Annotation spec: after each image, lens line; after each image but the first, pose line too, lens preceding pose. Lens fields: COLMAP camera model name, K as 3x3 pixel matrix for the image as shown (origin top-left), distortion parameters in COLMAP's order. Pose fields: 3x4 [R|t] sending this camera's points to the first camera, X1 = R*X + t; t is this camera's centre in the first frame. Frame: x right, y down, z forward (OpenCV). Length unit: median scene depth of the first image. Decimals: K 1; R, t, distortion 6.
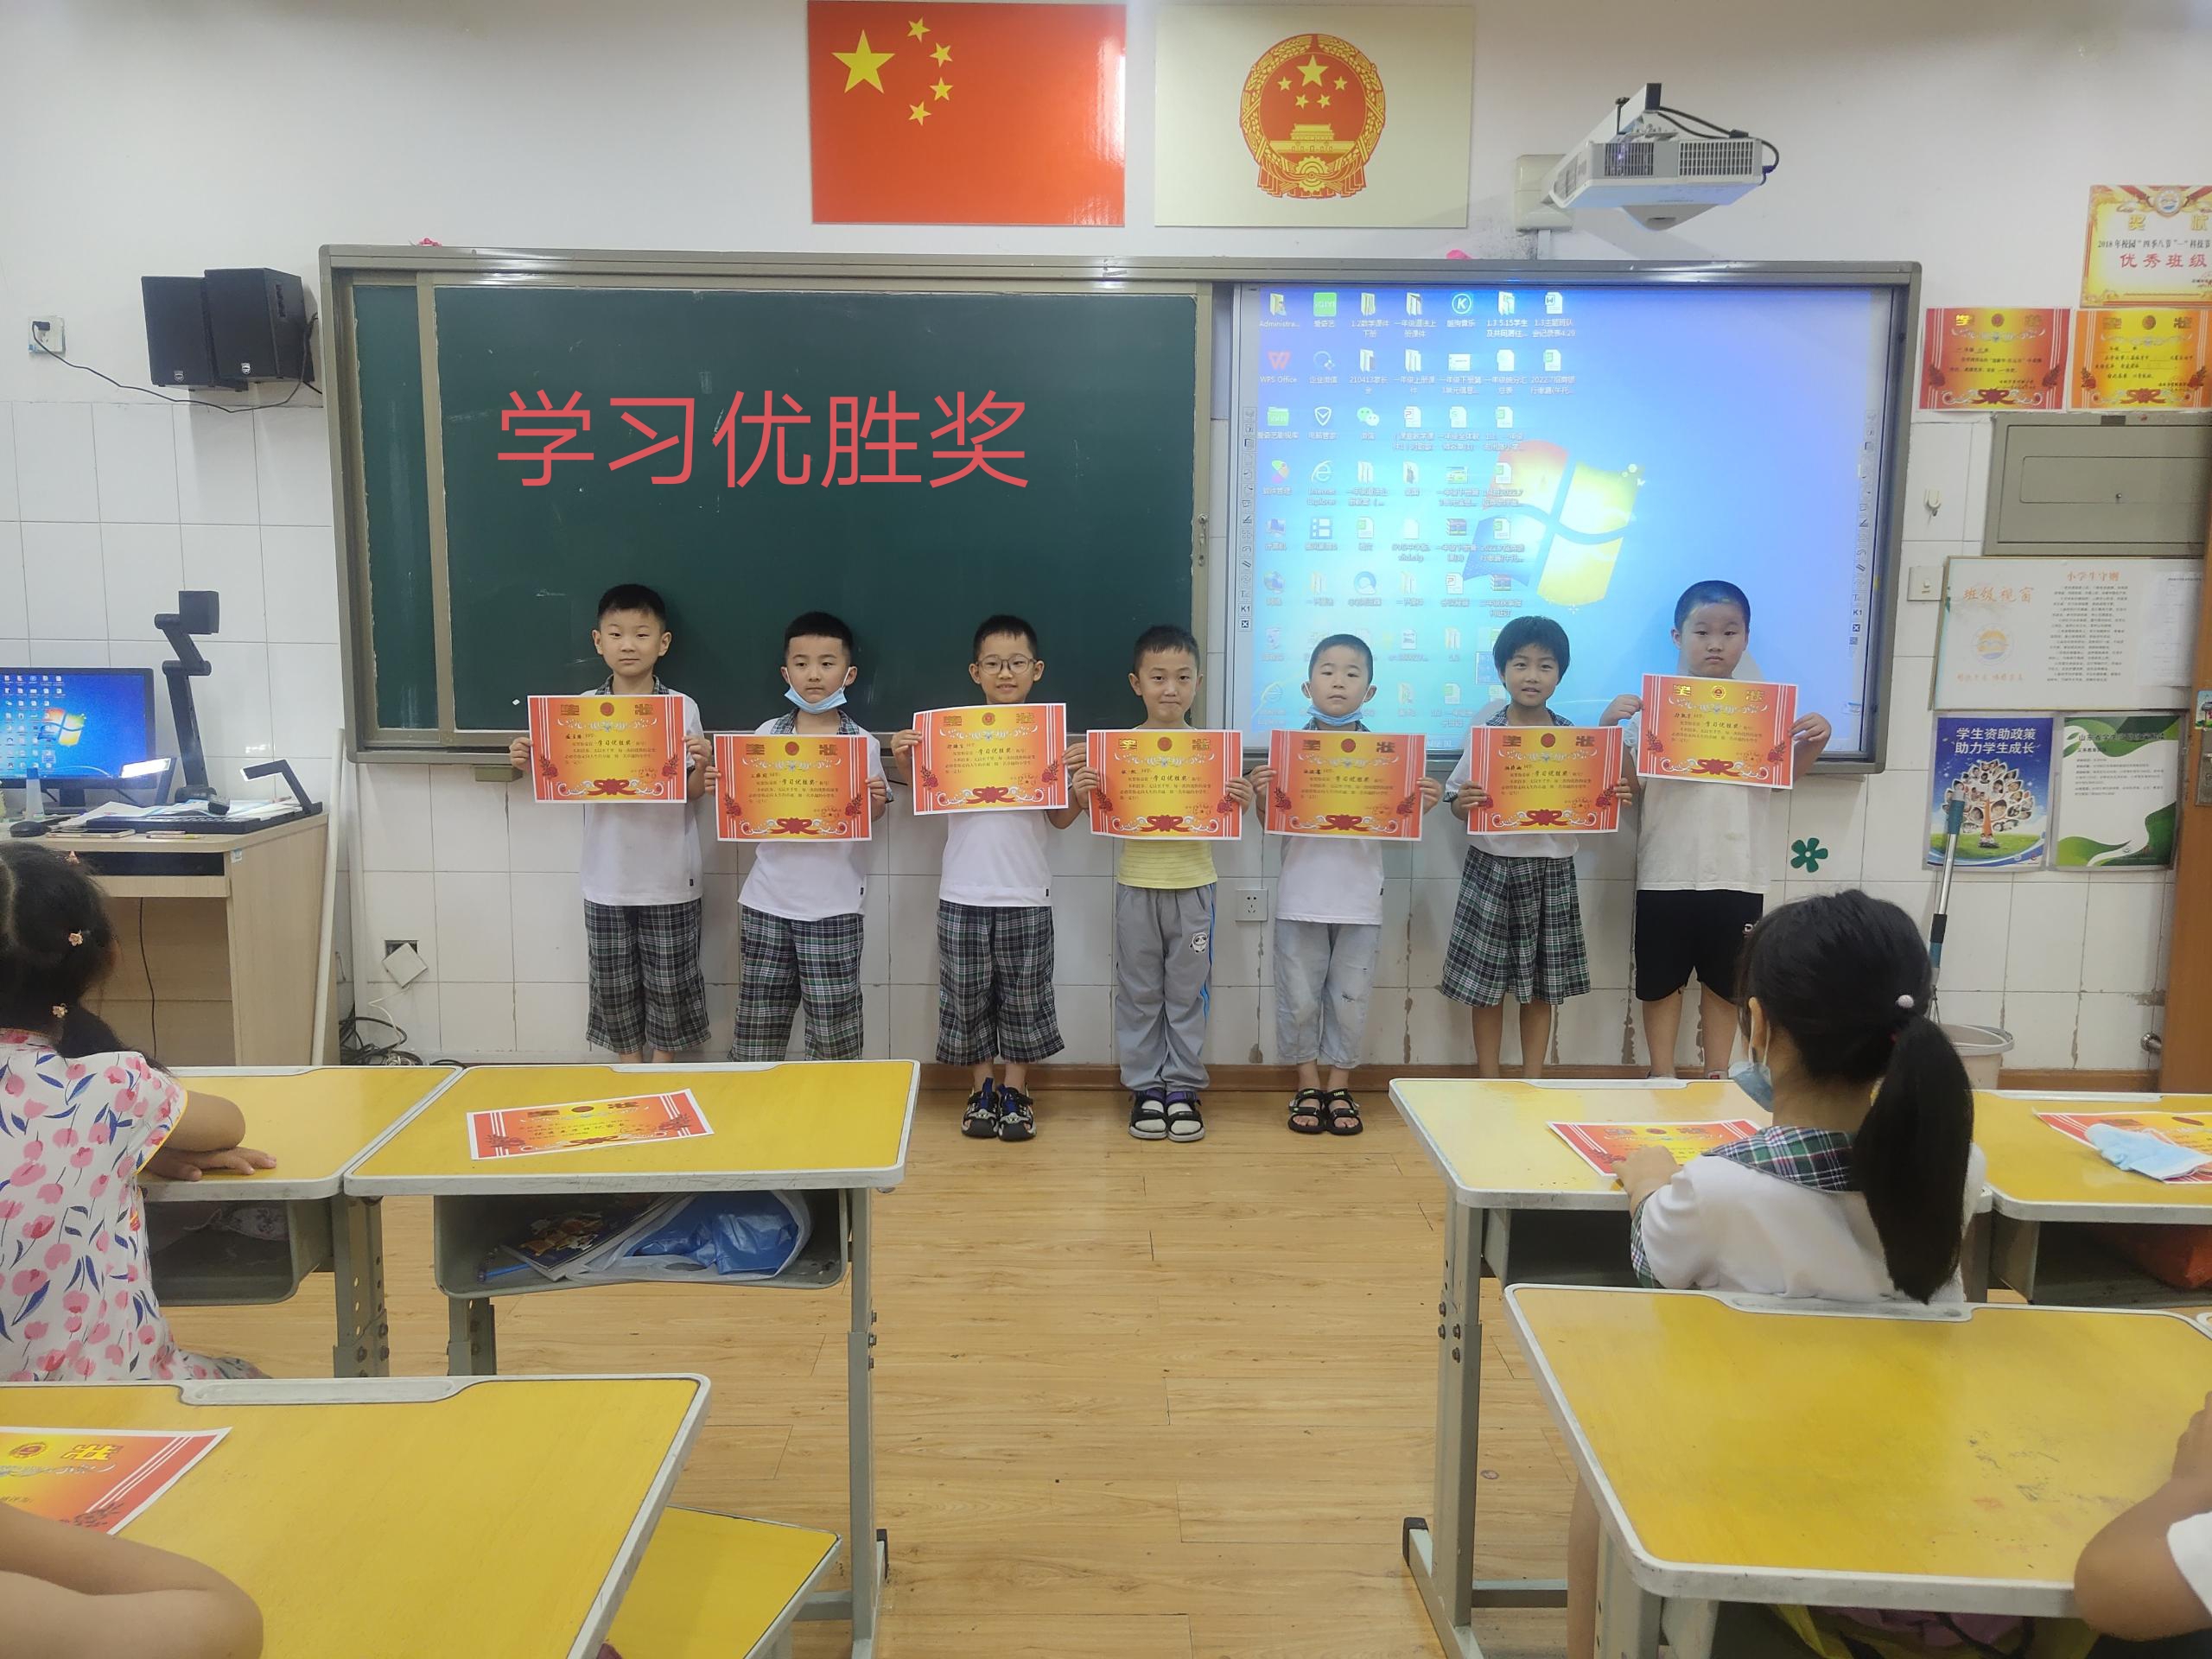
lens RADIAL K [[1693.9, 0, 1106.0], [0, 1693.9, 829.5], [0, 0, 1]] dist [0.059493, -0.047819]
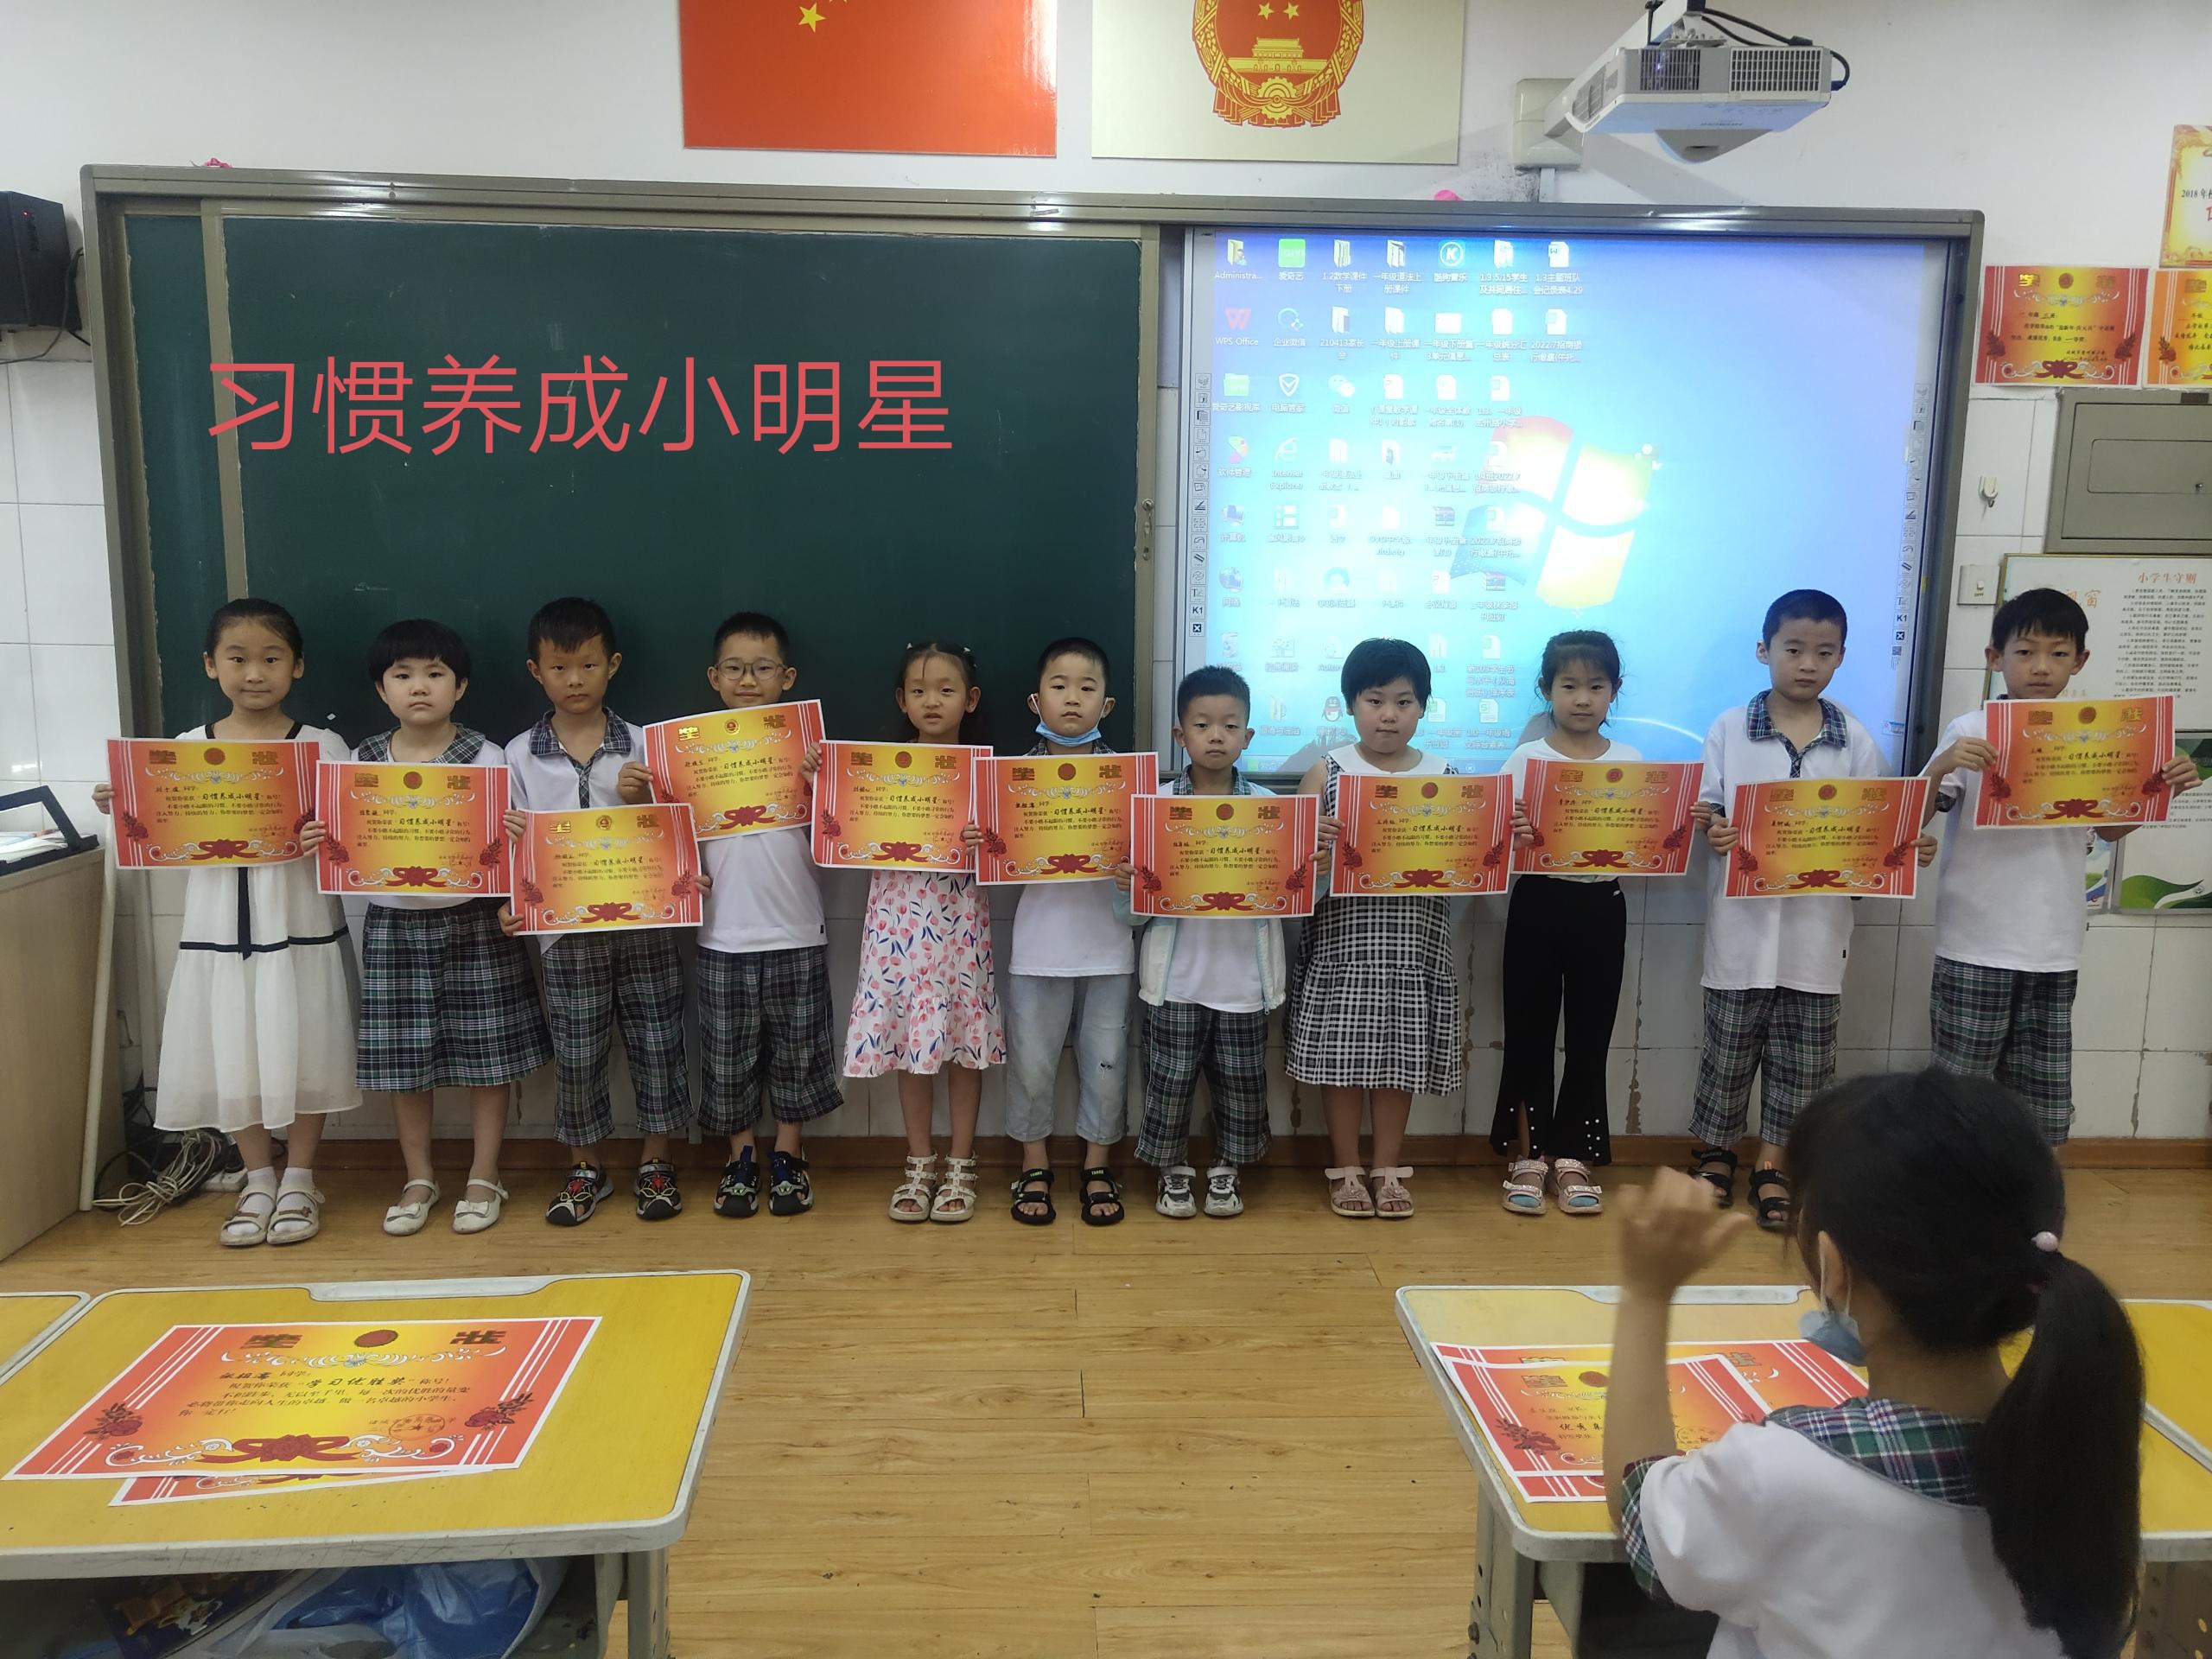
lens RADIAL K [[1684.7, 0, 1106.0], [0, 1684.7, 829.5], [0, 0, 1]] dist [0.057458, -0.044853]
pose [[0.999550, 0.001355, 0.029971, 0.010815], [-0.001877, 0.999847, 0.017401, -0.034849], [-0.029943, -0.017450, 0.999399, 0.151563]]
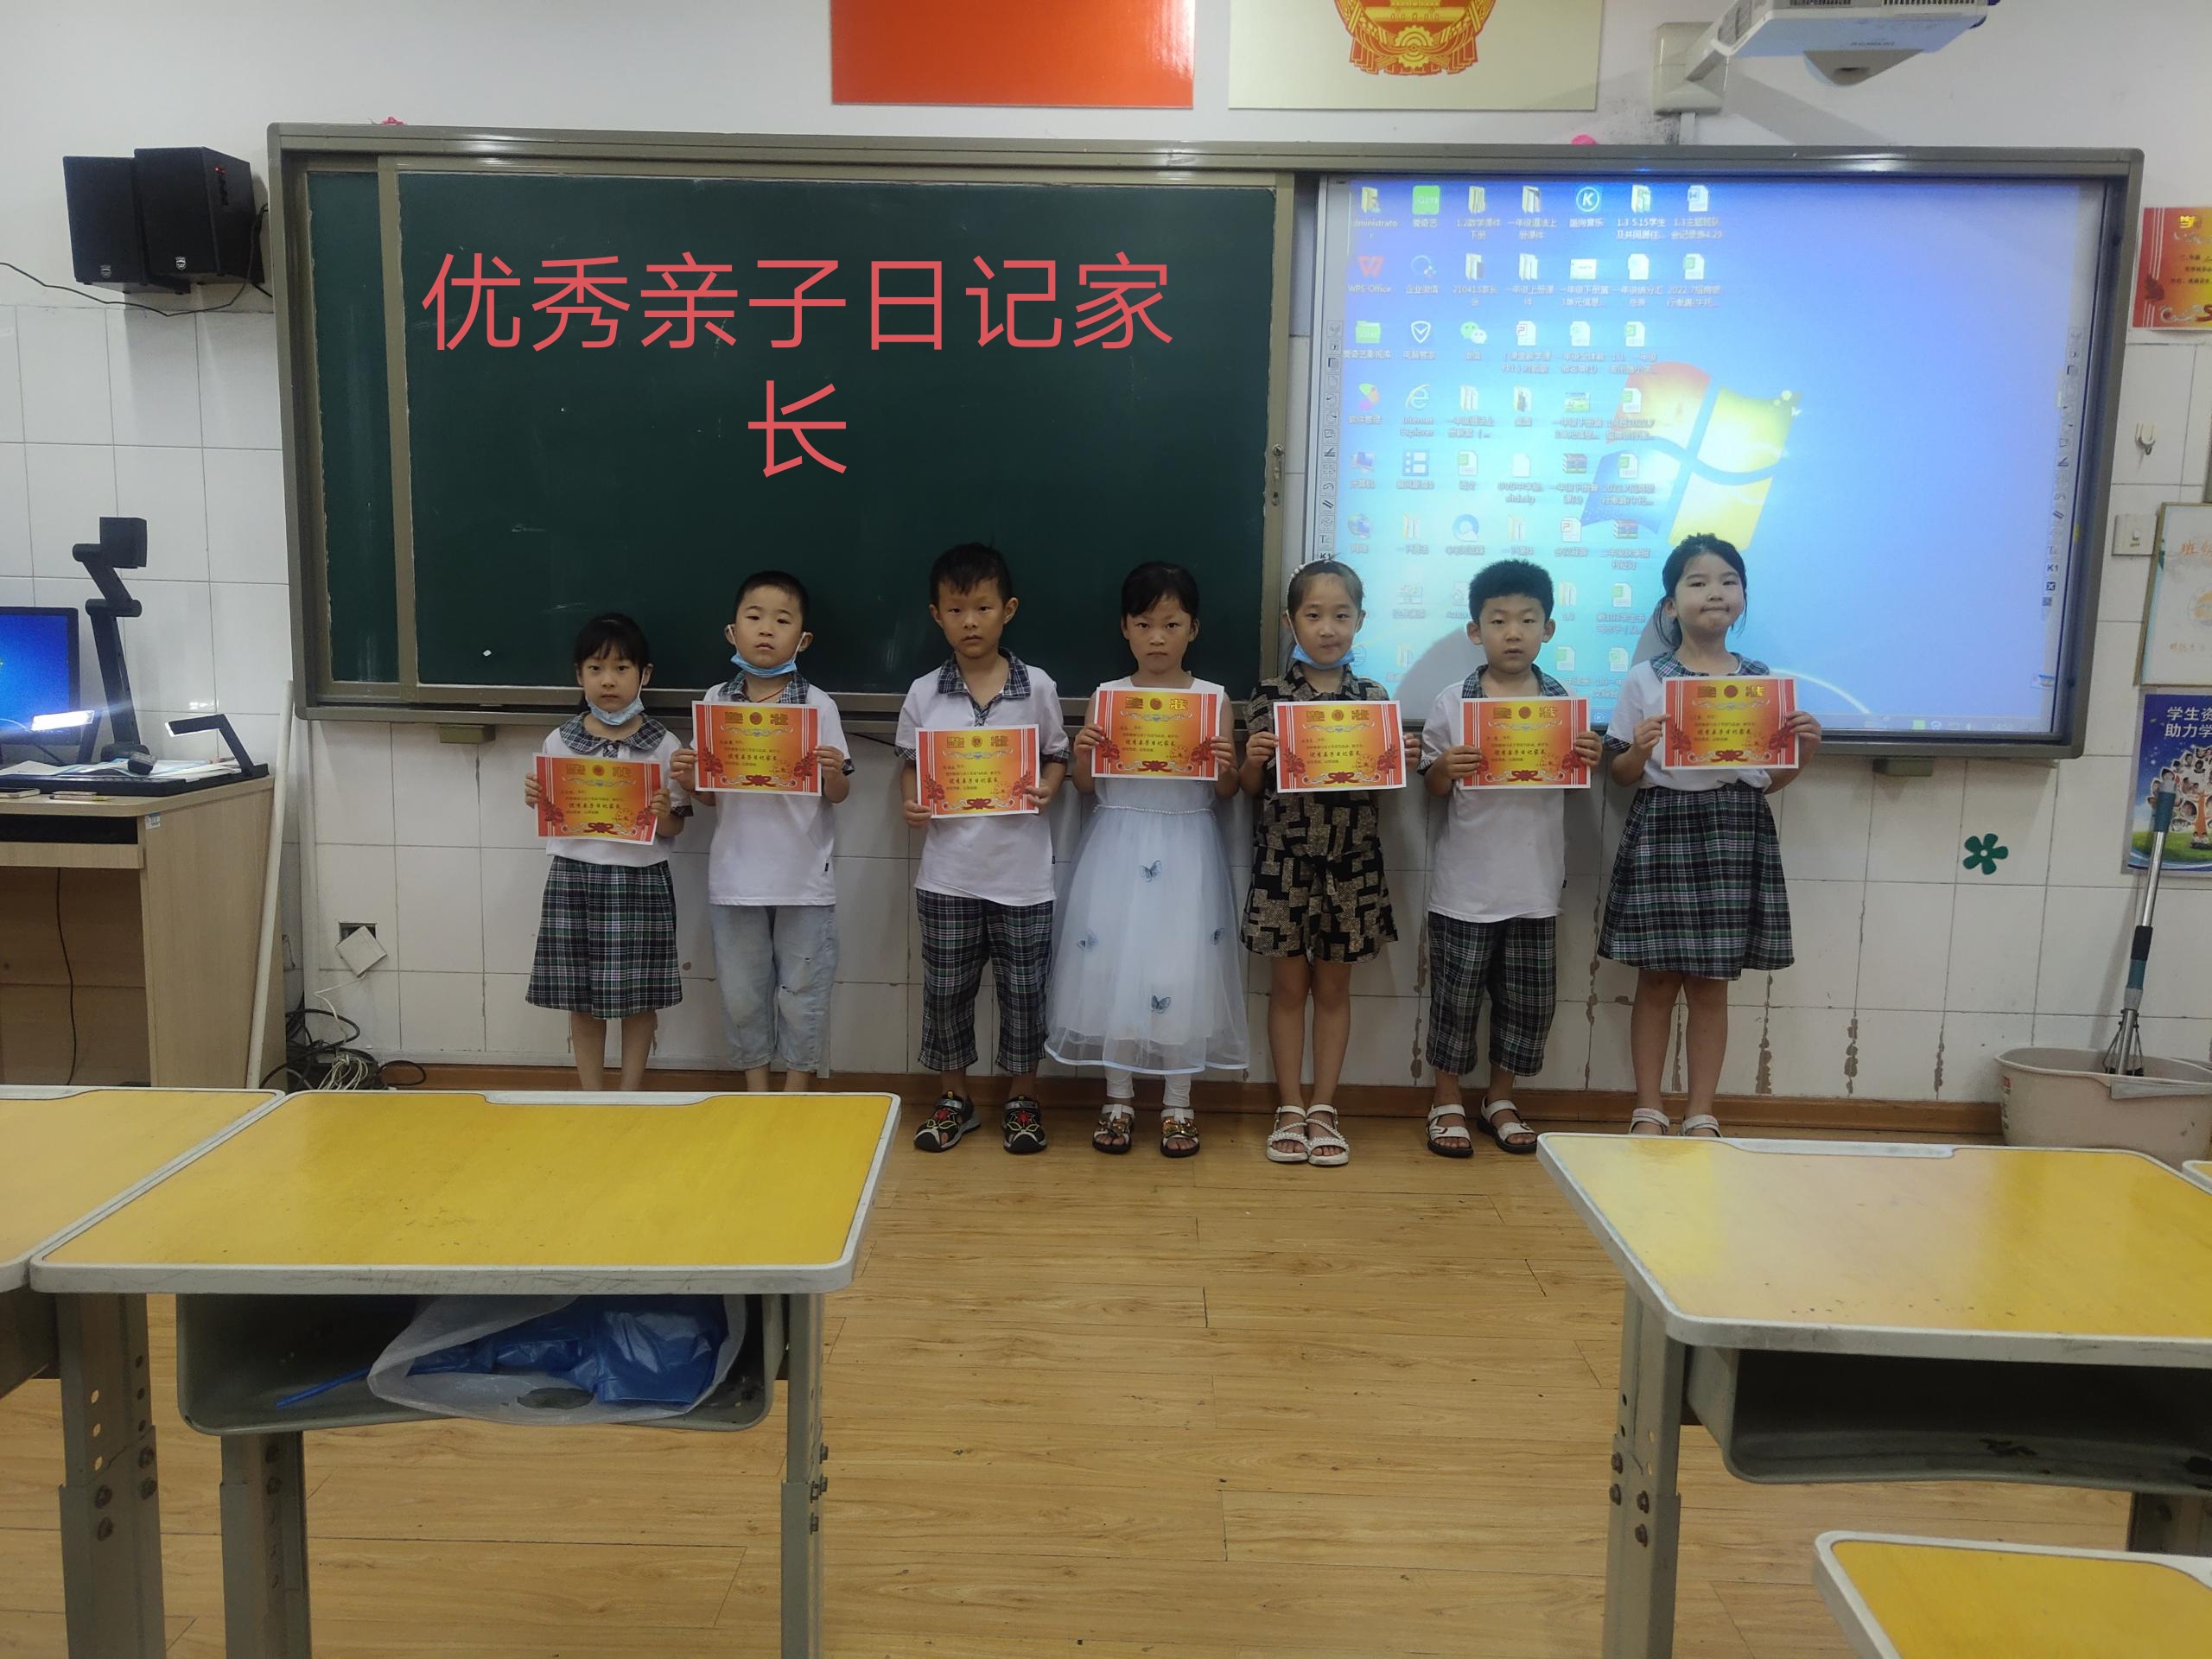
lens RADIAL K [[1674.5, 0, 1106.0], [0, 1674.5, 829.5], [0, 0, 1]] dist [0.072977, -0.057975]
pose [[0.999317, 0.016814, -0.032910, 0.001229], [-0.016796, 0.999859, 0.000814, 0.009829], [0.032919, -0.000261, 0.999458, 0.145070]]
